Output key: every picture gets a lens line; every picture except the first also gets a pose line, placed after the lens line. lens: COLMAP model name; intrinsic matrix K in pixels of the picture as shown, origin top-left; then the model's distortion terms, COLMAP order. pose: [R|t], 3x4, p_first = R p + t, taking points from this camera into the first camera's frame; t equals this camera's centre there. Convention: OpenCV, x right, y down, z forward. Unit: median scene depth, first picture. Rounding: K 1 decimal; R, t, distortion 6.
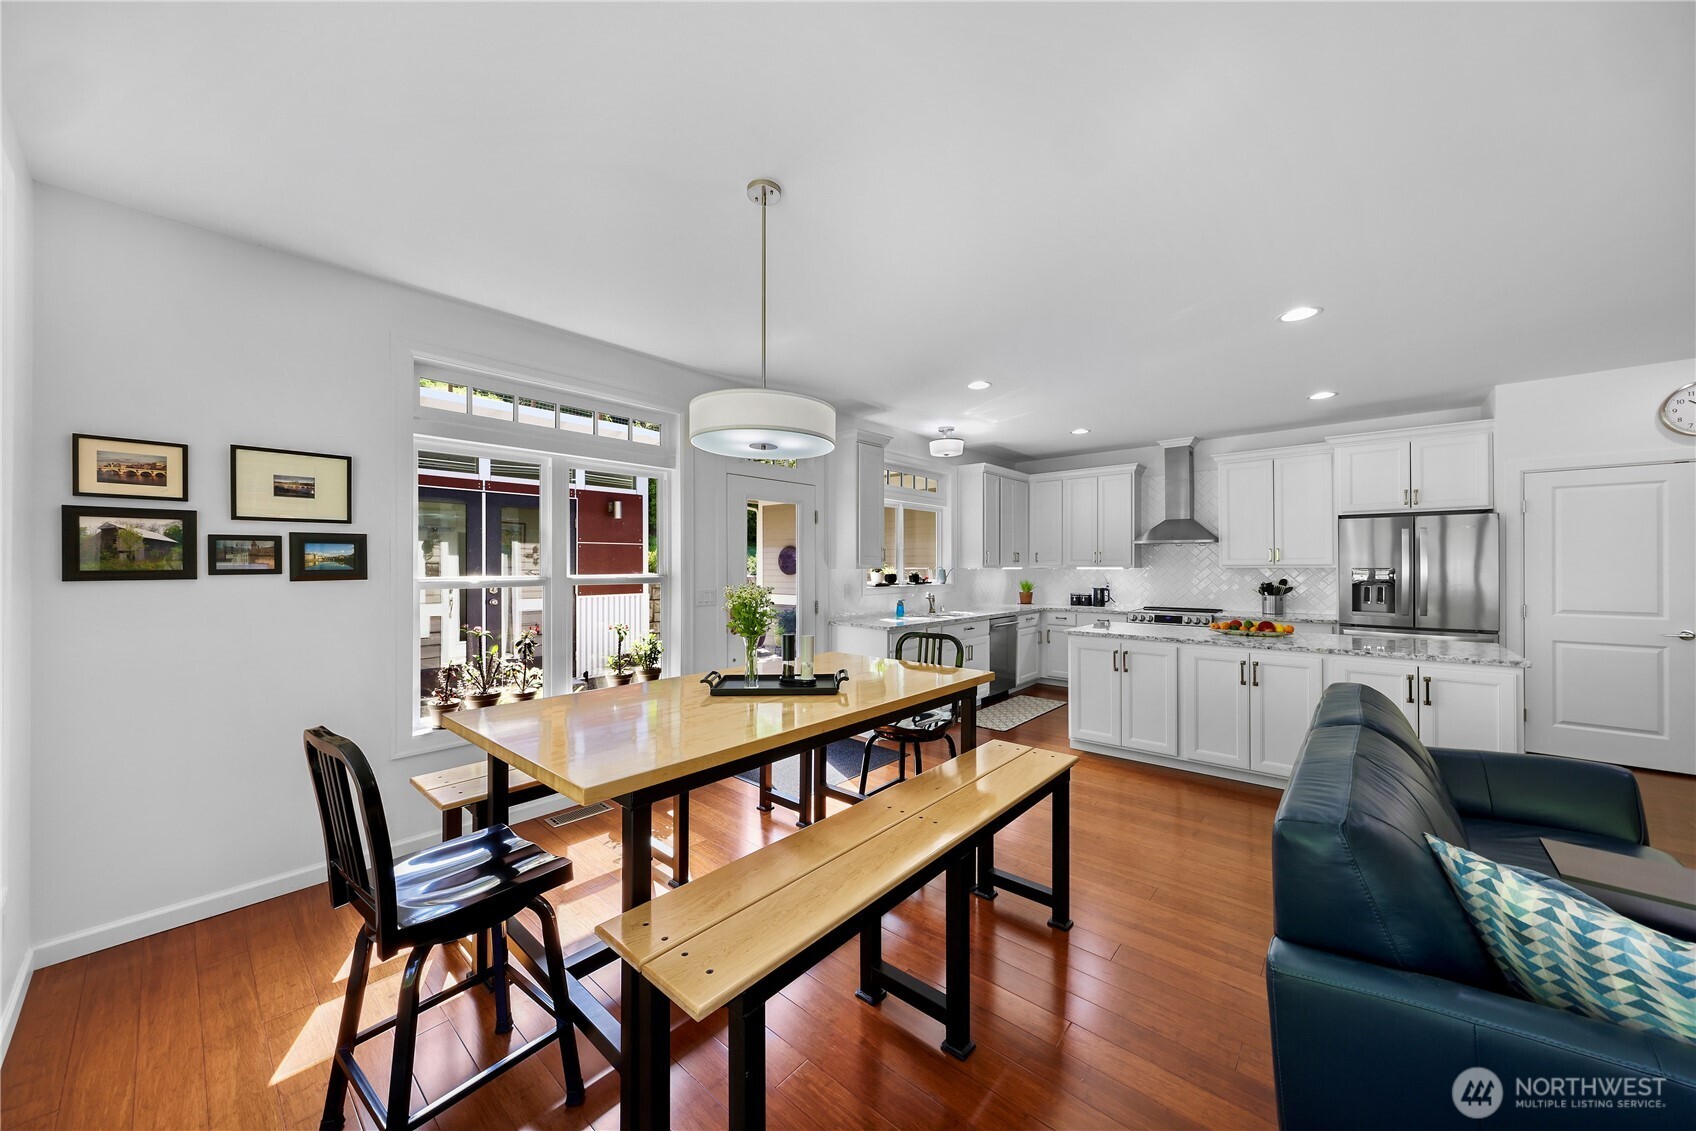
lens RADIAL K [[590.1, 0, 845.3], [0, 590.1, 561.7], [0, 0, 1]] dist [0.003068, 0.000133]
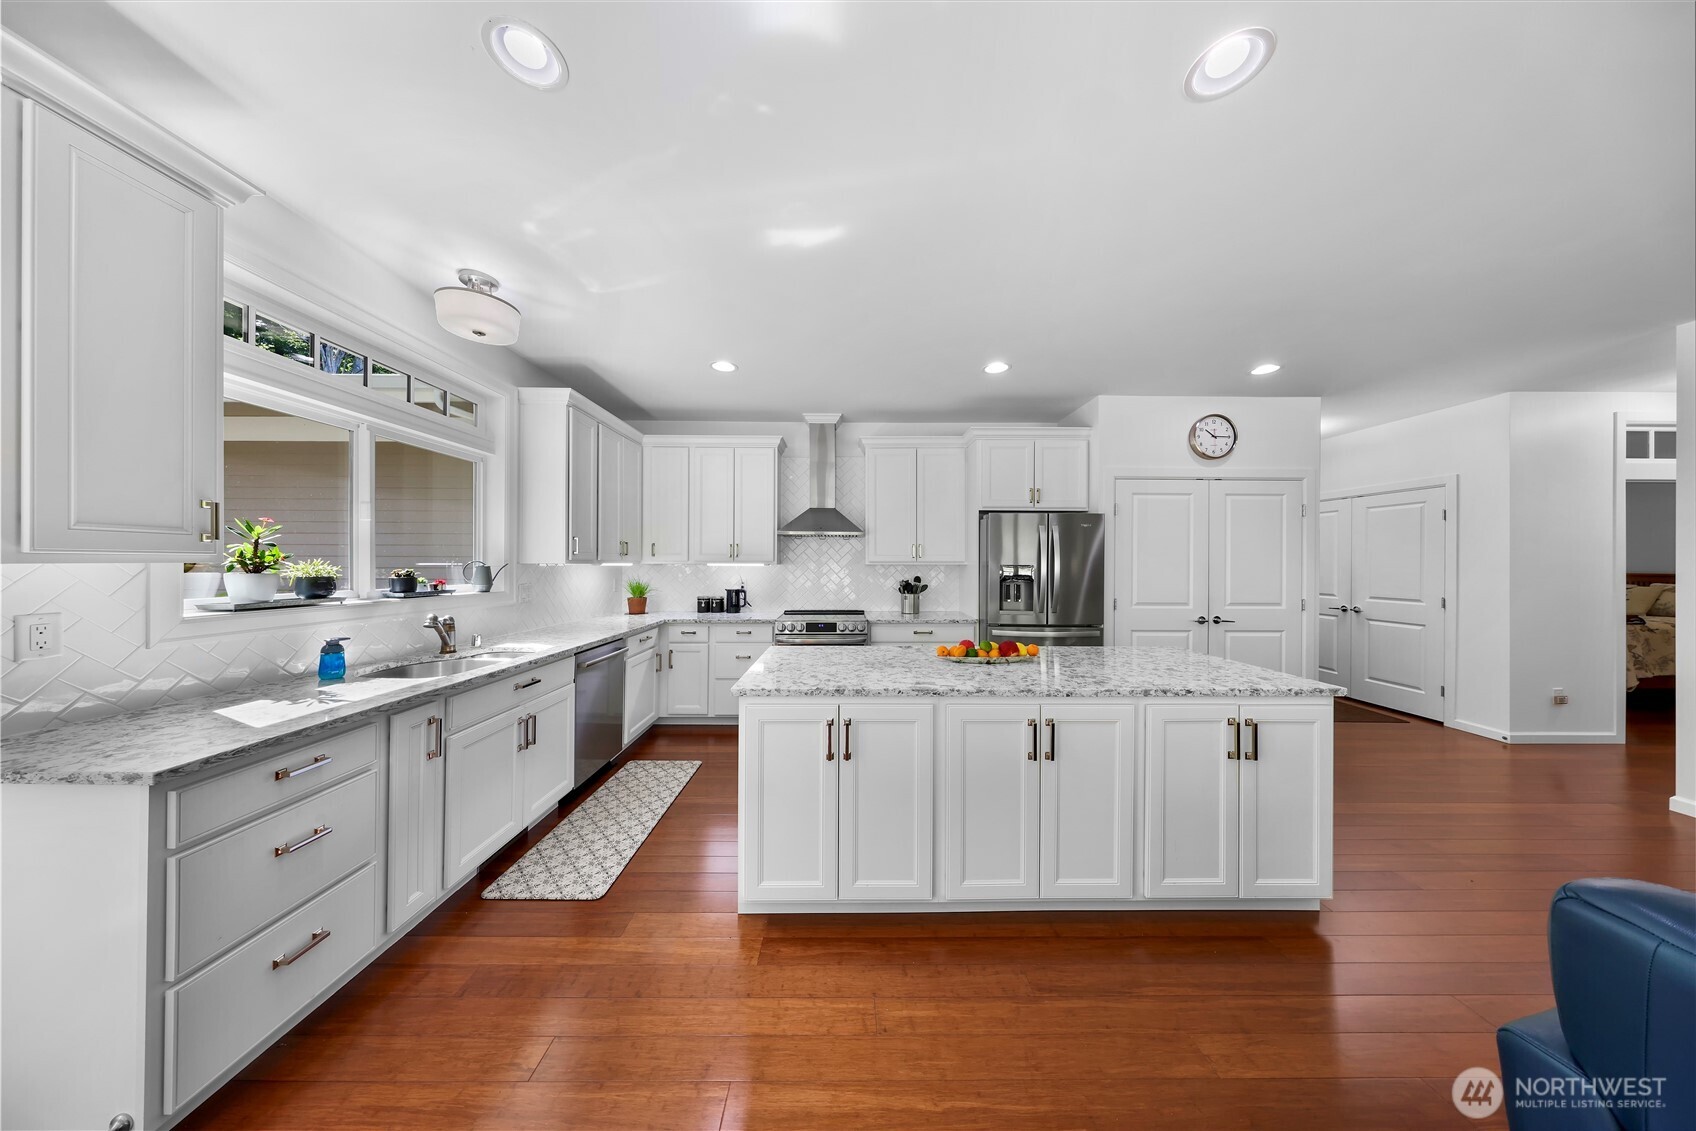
lens RADIAL K [[484.6, 0, 845.3], [0, 484.6, 564.7], [0, 0, 1]] dist [0.002581, -0.000118]
pose [[0.751658, 0.003232, 0.659545, 0.164319], [-0.009528, 0.999937, 0.005958, 0.008213], [-0.659484, -0.010763, 0.751642, 0.600482]]
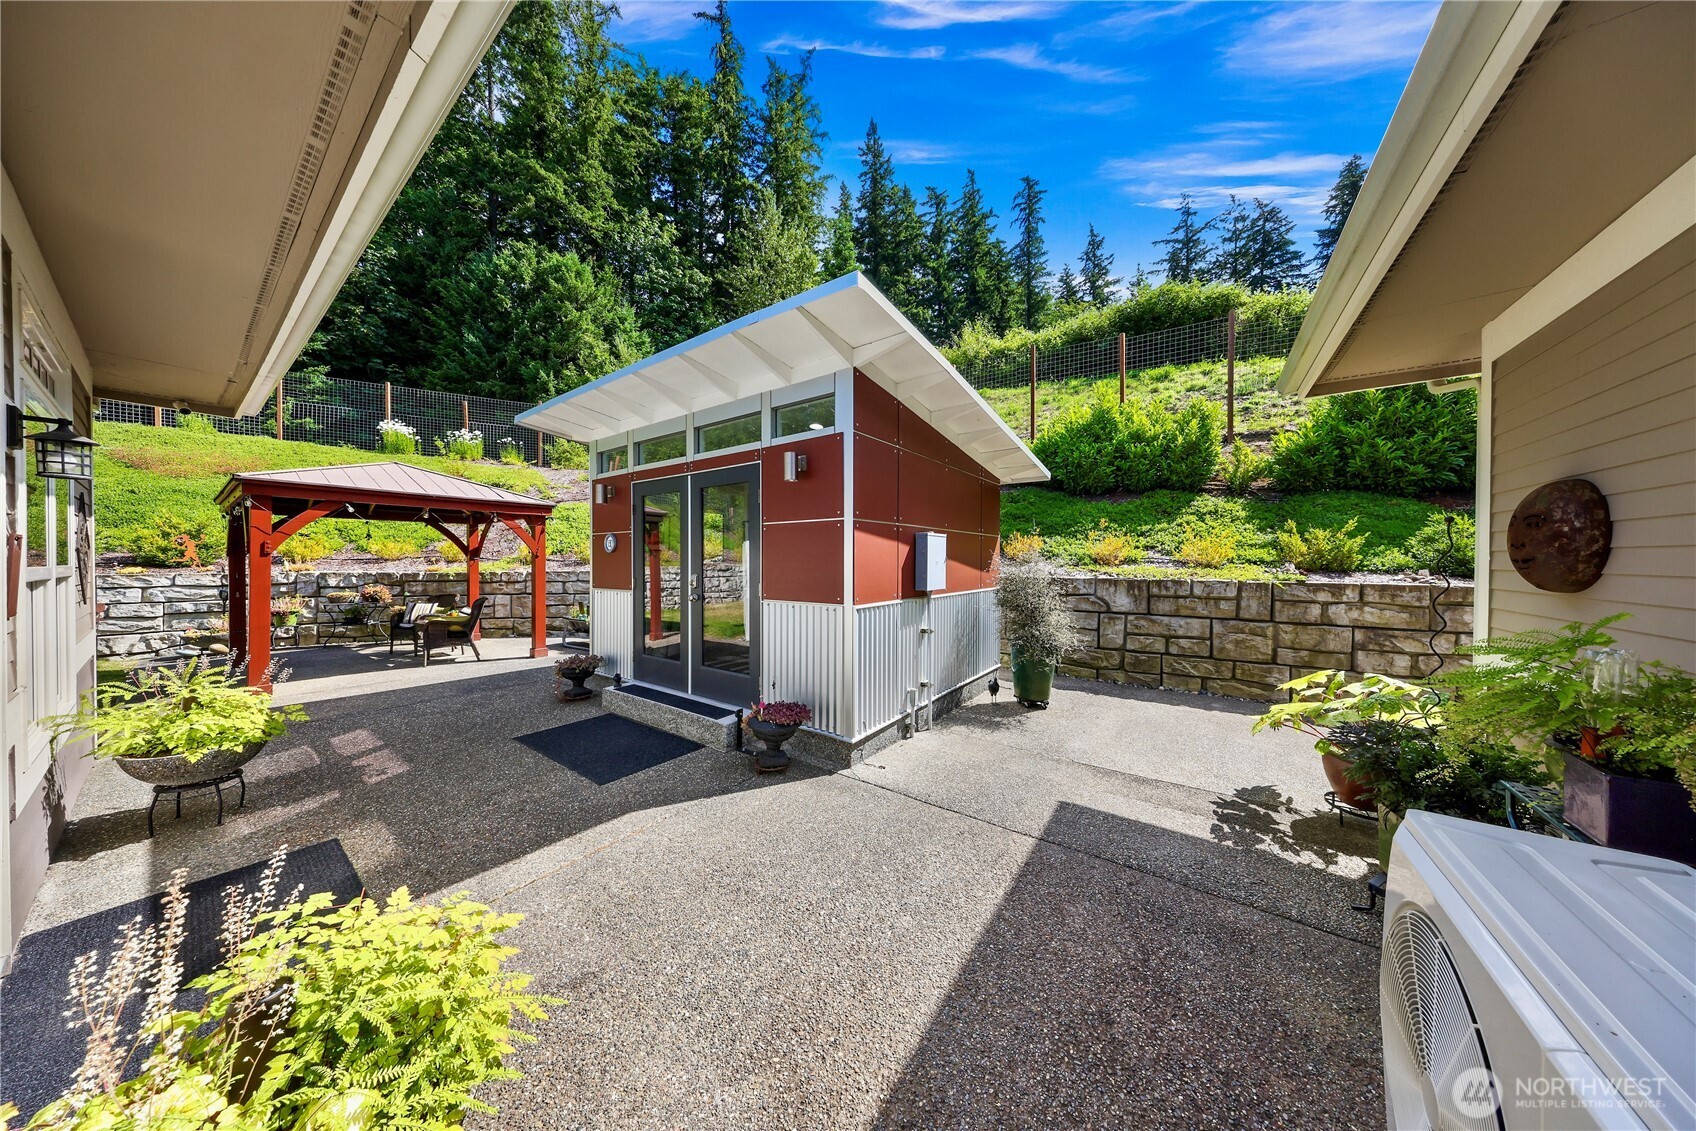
lens RADIAL K [[484.6, 0, 853.4], [0, 484.6, 562.9], [0, 0, 1]] dist [0.002581, -0.000118]
pose [[0.095320, 0.010711, -0.995389, 0.192662], [0.004658, 0.999926, 0.011206, 0.010405], [0.995436, -0.005705, 0.095263, 1.504804]]
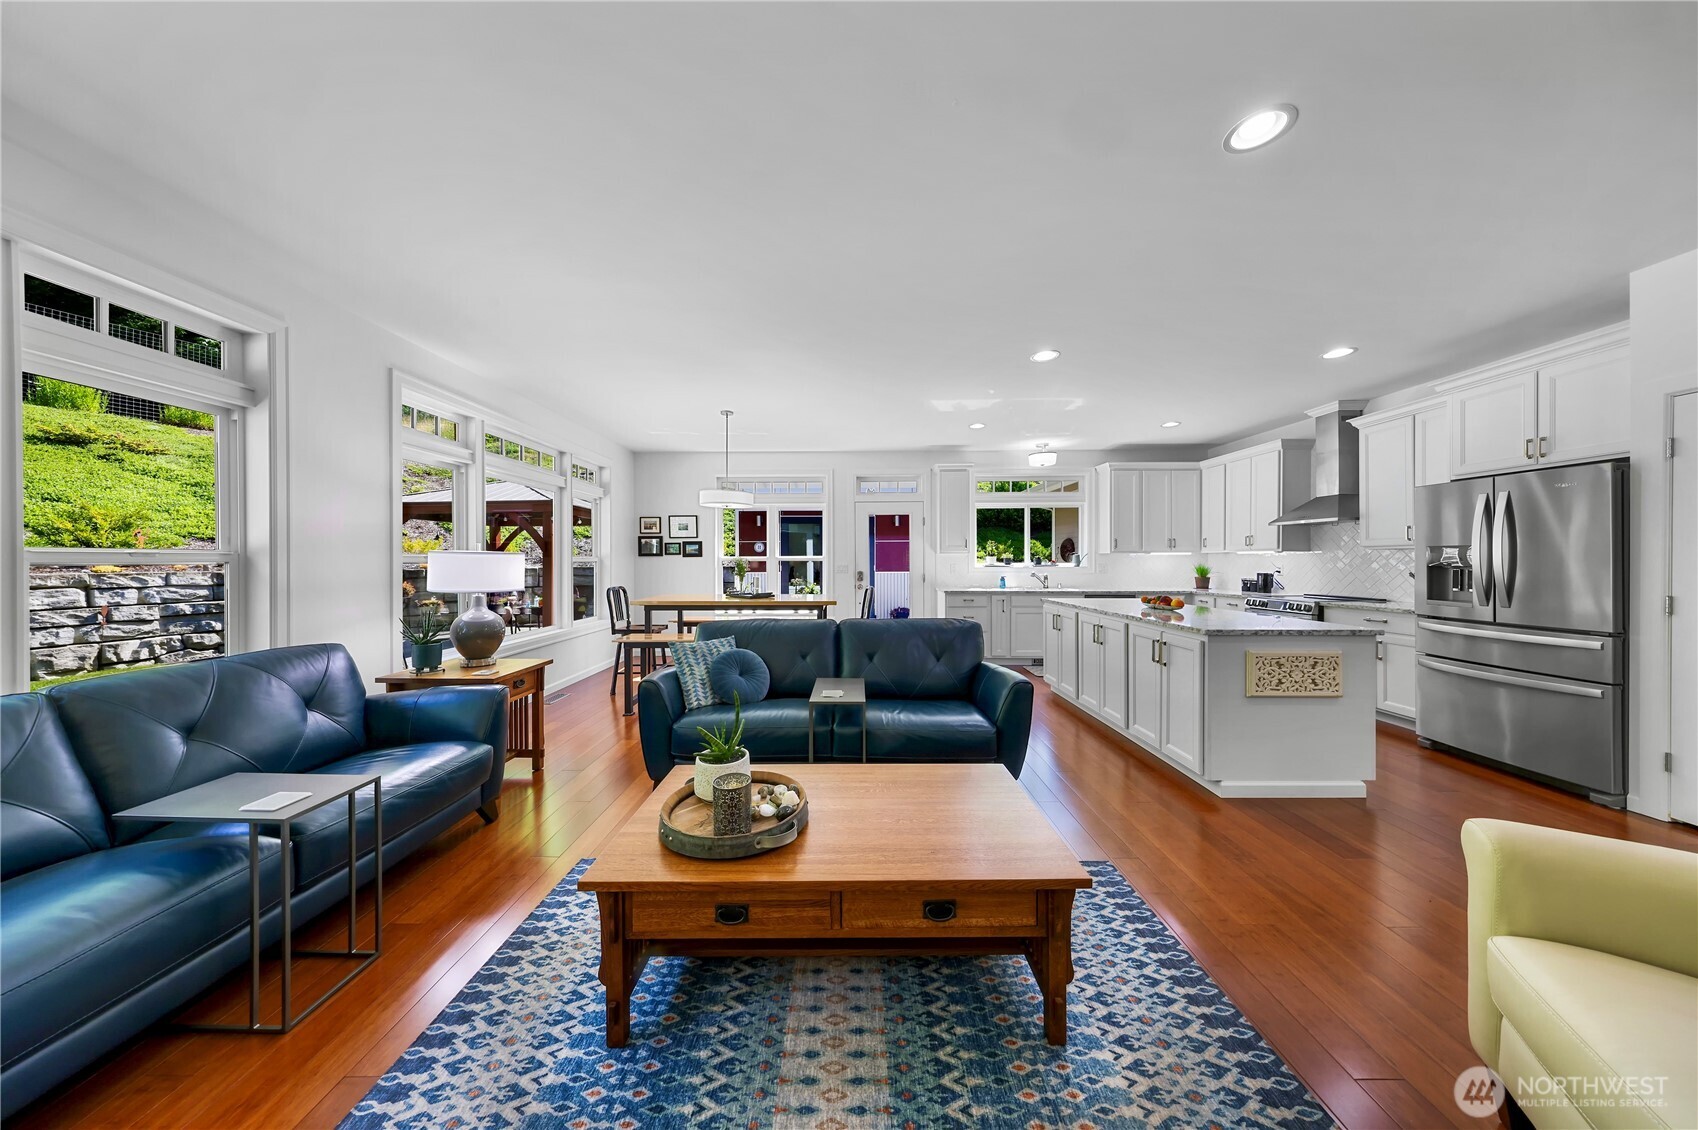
lens RADIAL K [[509.9, 0, 852.0], [0, 509.9, 563.4], [0, 0, 1]] dist [0.000832, -0.000057]
pose [[0.659227, 0.004661, -0.751929, 0.895594], [0.006156, 0.999914, 0.011595, 0.021819], [0.751919, -0.012273, 0.659142, -0.057472]]
